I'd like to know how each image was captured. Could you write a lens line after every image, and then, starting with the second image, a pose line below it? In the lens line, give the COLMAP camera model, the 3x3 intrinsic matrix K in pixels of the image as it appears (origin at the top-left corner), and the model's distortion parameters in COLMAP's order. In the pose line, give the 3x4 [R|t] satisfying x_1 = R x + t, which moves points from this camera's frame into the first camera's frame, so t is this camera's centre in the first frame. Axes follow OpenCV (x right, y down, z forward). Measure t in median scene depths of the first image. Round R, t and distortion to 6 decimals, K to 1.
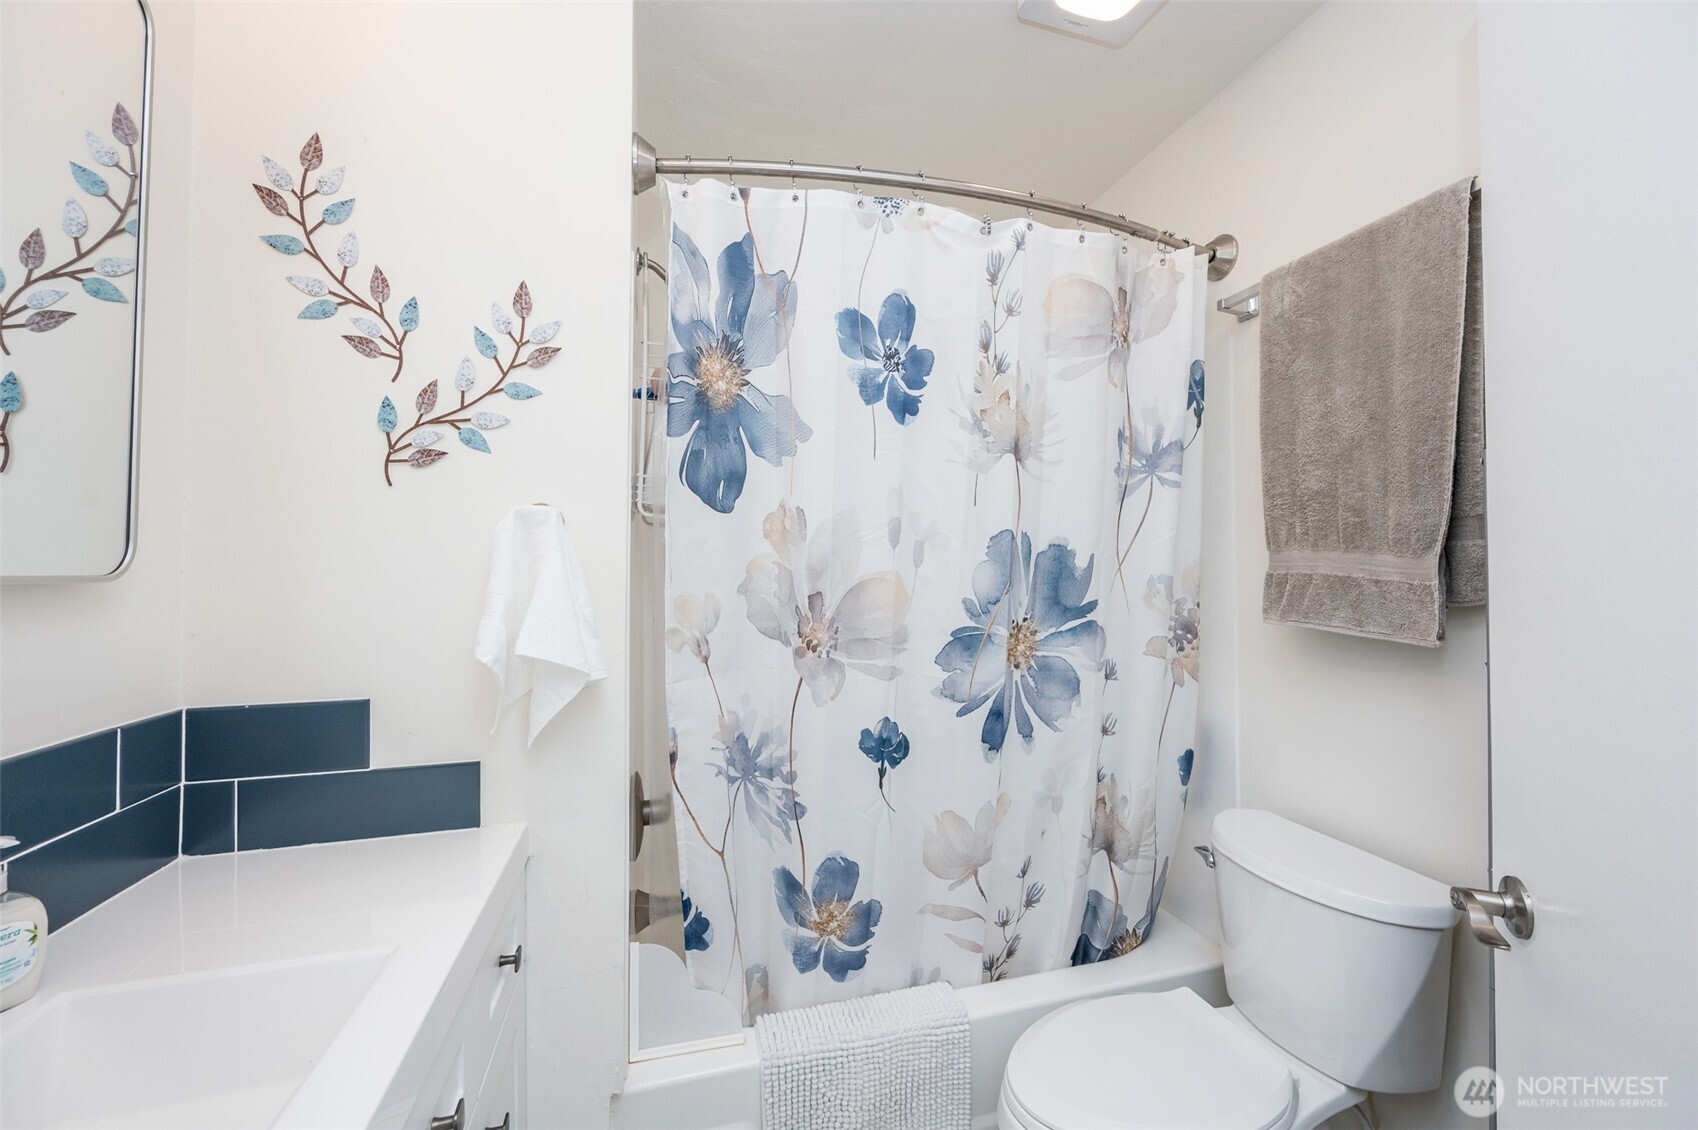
lens RADIAL K [[677.5, 0, 854.3], [0, 677.5, 559.7], [0, 0, 1]] dist [-0.009132, -0.000022]
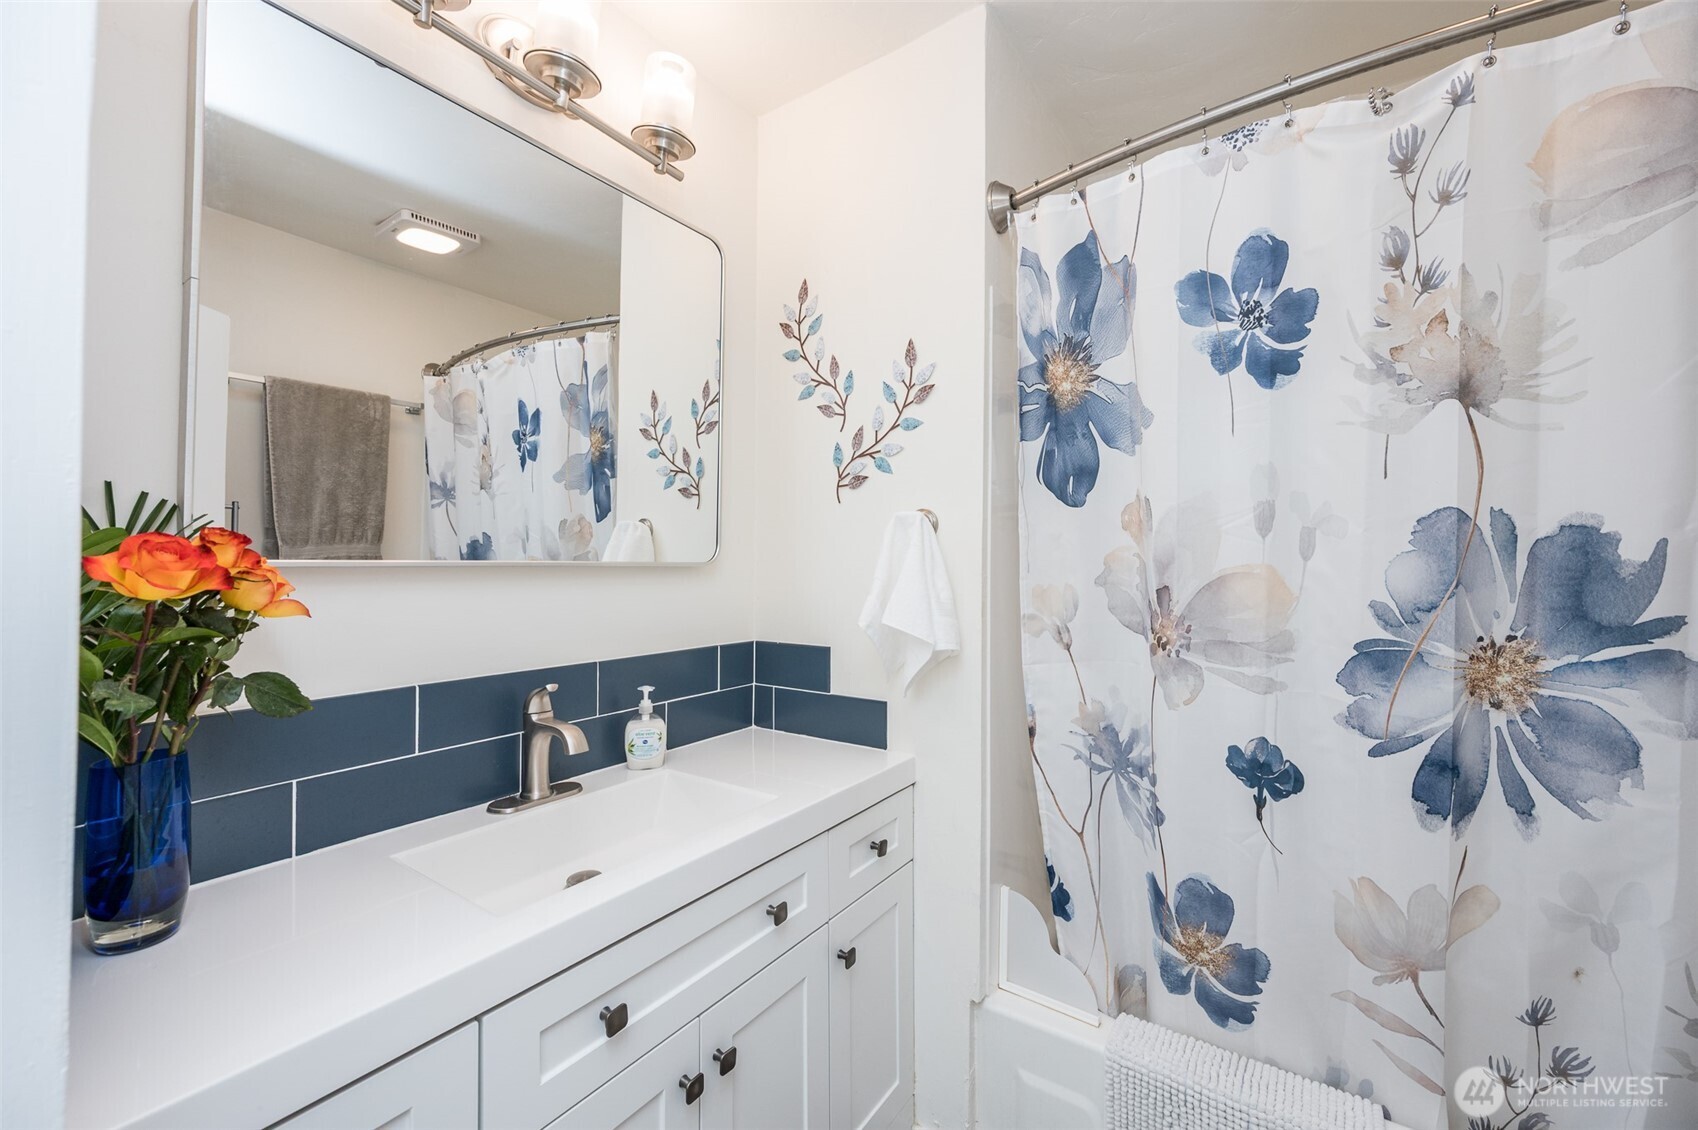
lens RADIAL K [[677.5, 0, 854.3], [0, 677.5, 559.7], [0, 0, 1]] dist [-0.009132, -0.000022]
pose [[0.632435, 0.002374, -0.774610, 0.396479], [0.003395, 0.999977, 0.005836, 0.004422], [0.774606, -0.006321, 0.632413, 0.077182]]
